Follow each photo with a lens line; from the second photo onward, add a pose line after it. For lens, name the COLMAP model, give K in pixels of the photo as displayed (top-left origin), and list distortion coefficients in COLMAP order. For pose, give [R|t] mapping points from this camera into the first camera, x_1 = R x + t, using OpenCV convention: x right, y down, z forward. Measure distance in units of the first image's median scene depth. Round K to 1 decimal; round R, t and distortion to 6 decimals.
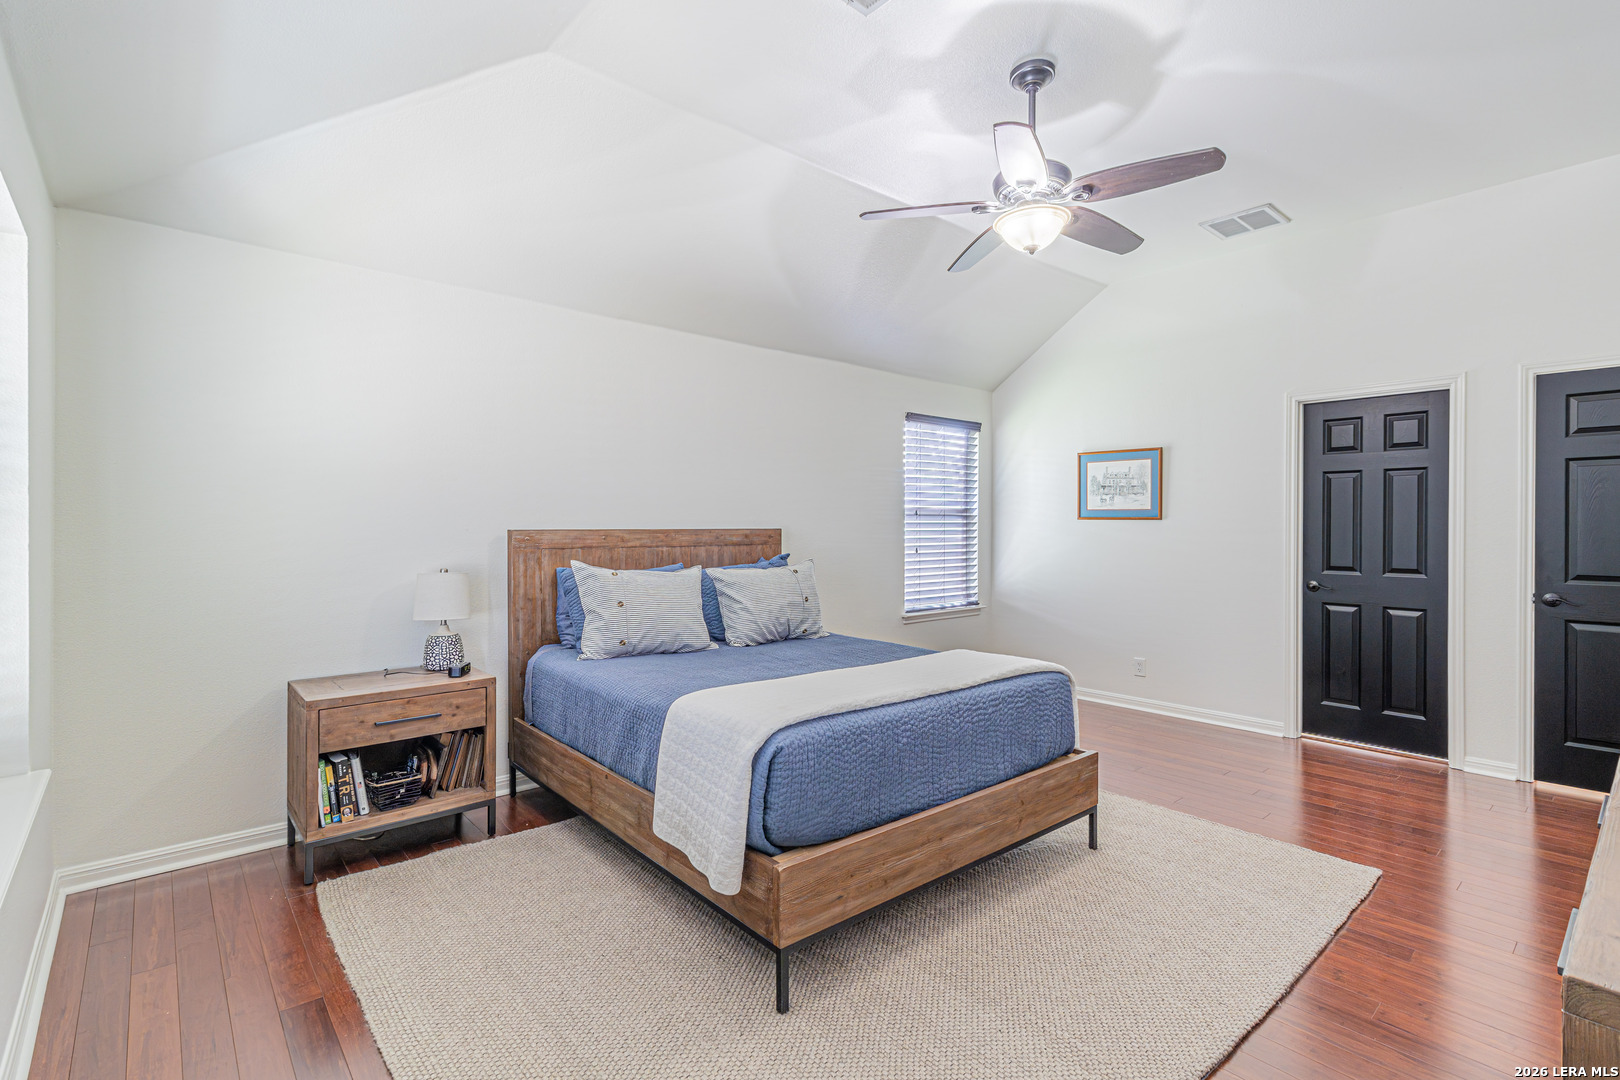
lens RADIAL K [[749.5, 0, 812.9], [0, 749.5, 541.8], [0, 0, 1]] dist [0.010678, -0.000133]
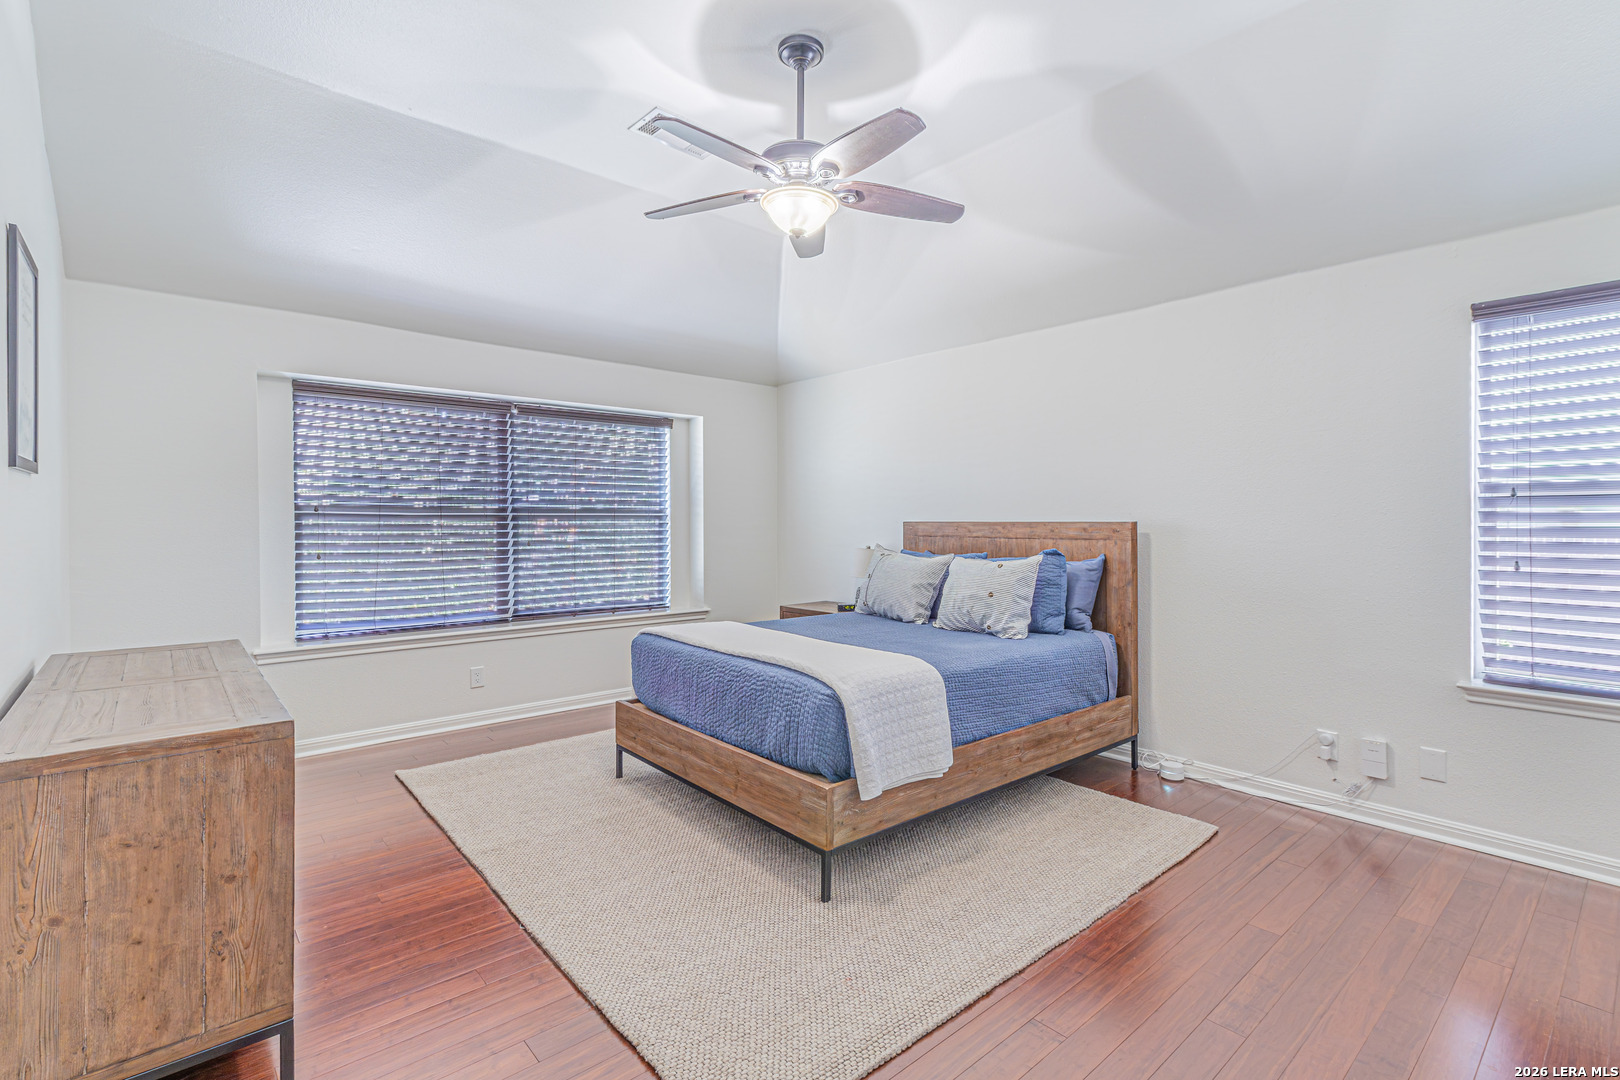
lens RADIAL K [[749.5, 0, 816.9], [0, 749.5, 533.1], [0, 0, 1]] dist [0.010678, -0.000133]
pose [[0.003829, 0.017878, -0.999833, 0.978428], [-0.020823, 0.999625, 0.017794, -0.015364], [0.999776, 0.020751, 0.004200, 0.792704]]
